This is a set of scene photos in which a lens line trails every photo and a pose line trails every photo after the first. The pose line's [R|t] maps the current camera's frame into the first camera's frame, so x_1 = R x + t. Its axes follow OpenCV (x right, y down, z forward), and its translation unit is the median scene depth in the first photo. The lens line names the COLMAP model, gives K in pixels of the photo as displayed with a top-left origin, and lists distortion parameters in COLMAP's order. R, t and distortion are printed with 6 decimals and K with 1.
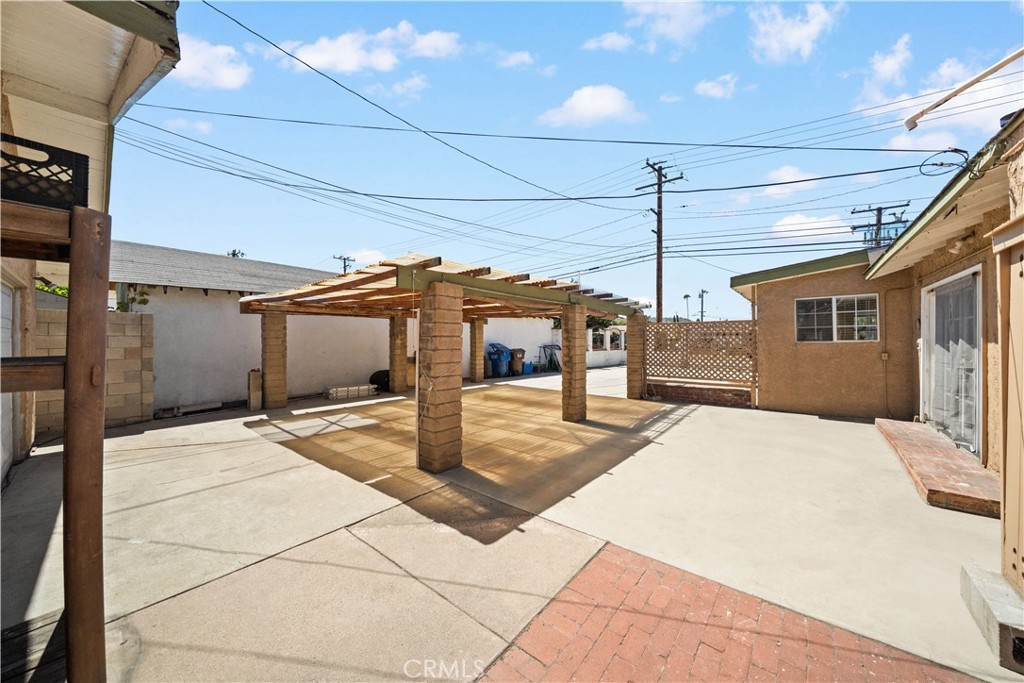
lens RADIAL K [[355.2, 0, 510.7], [0, 355.2, 336.4], [0, 0, 1]] dist [-0.003211, -0.000063]
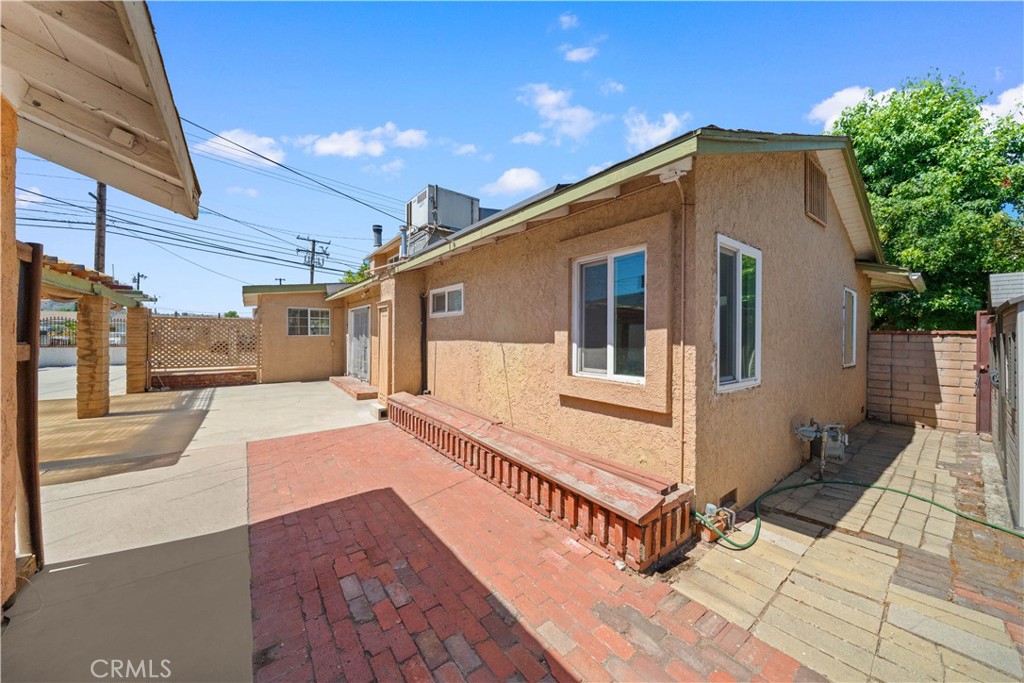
lens RADIAL K [[355.2, 0, 510.7], [0, 355.2, 336.4], [0, 0, 1]] dist [-0.003211, -0.000063]
pose [[0.233188, 0.003340, 0.972426, -0.505344], [-0.017033, 0.999855, 0.000650, 0.002106], [-0.972282, -0.016714, 0.233211, -0.318107]]
